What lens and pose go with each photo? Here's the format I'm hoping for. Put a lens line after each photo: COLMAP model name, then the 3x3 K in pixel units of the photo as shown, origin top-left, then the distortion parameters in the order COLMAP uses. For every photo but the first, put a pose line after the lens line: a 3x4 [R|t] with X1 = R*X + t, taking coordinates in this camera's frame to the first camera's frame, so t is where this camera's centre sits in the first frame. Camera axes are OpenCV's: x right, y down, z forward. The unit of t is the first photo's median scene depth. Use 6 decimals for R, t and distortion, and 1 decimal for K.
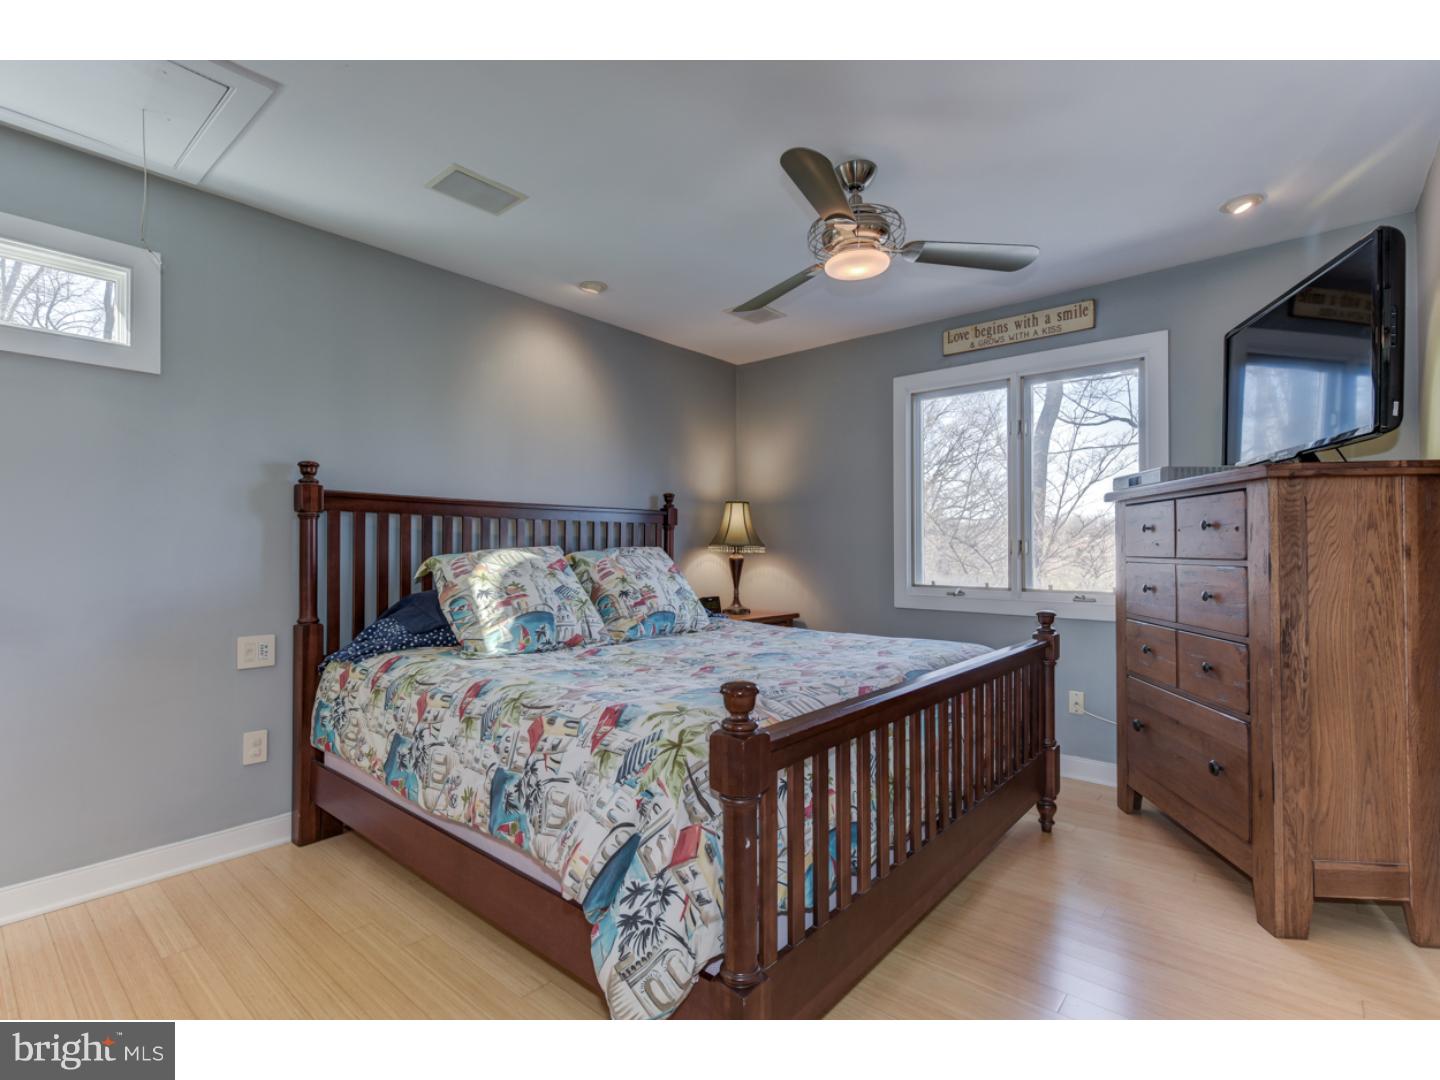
lens RADIAL K [[676.0, 0, 706.2], [0, 676.0, 548.6], [0, 0, 1]] dist [0.003153, -0.000177]
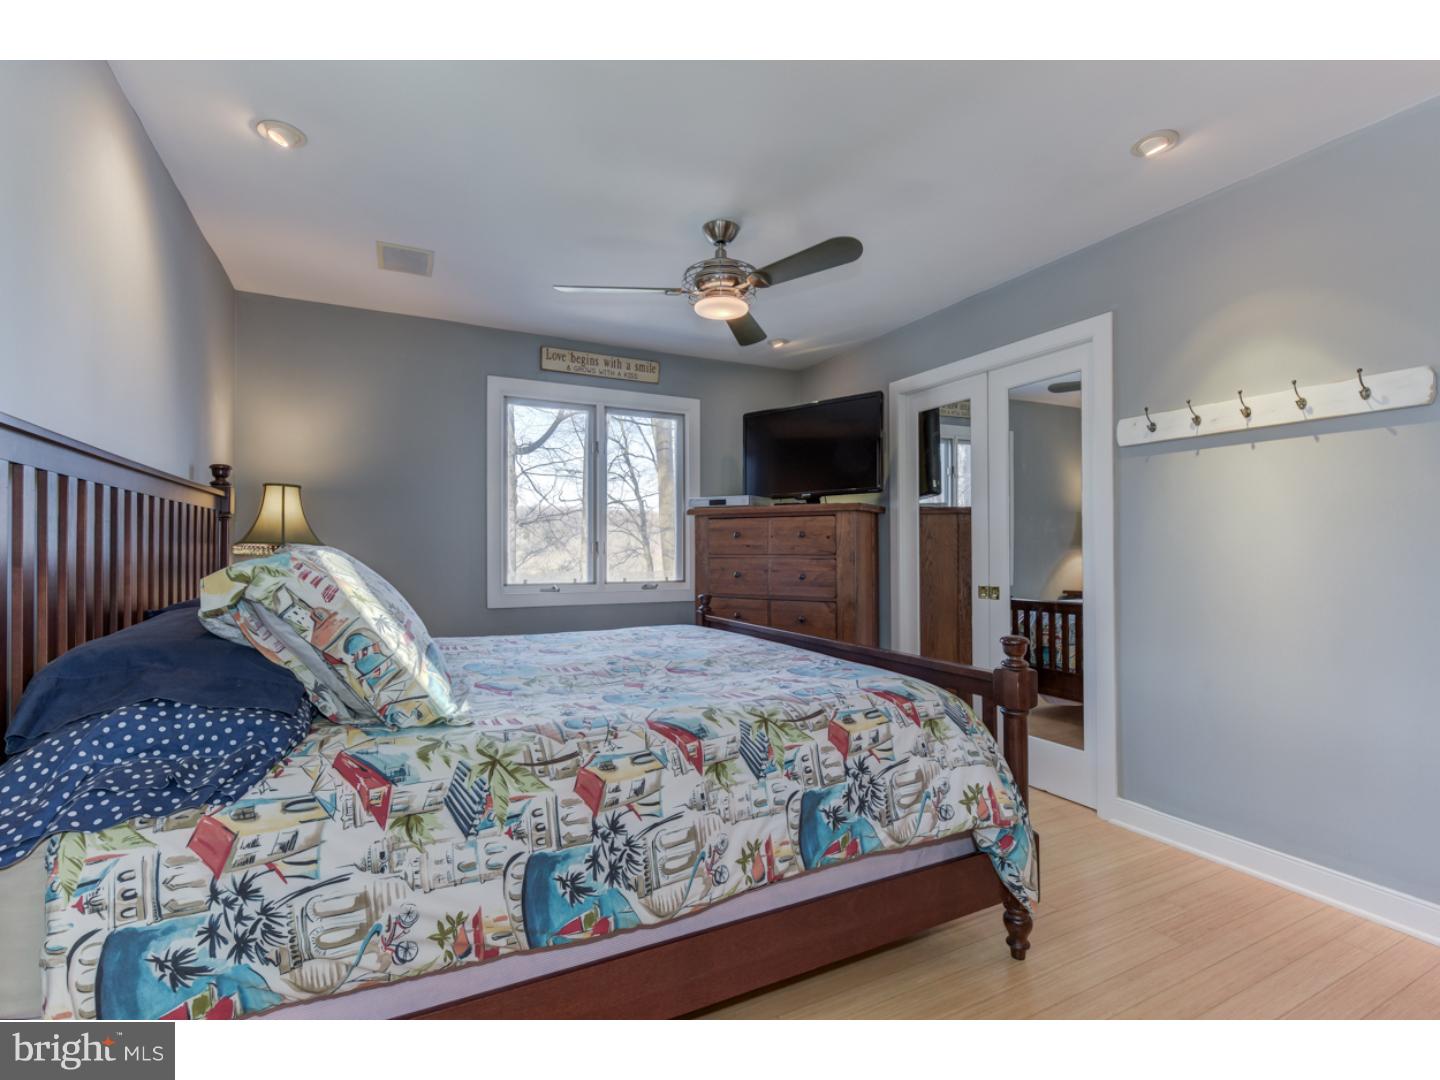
lens RADIAL K [[676.0, 0, 707.1], [0, 676.0, 536.1], [0, 0, 1]] dist [0.003153, -0.000177]
pose [[0.378841, 0.016943, 0.925307, -0.876108], [-0.000712, 0.999837, -0.018017, -0.000571], [-0.925462, 0.006167, 0.378791, 0.571012]]
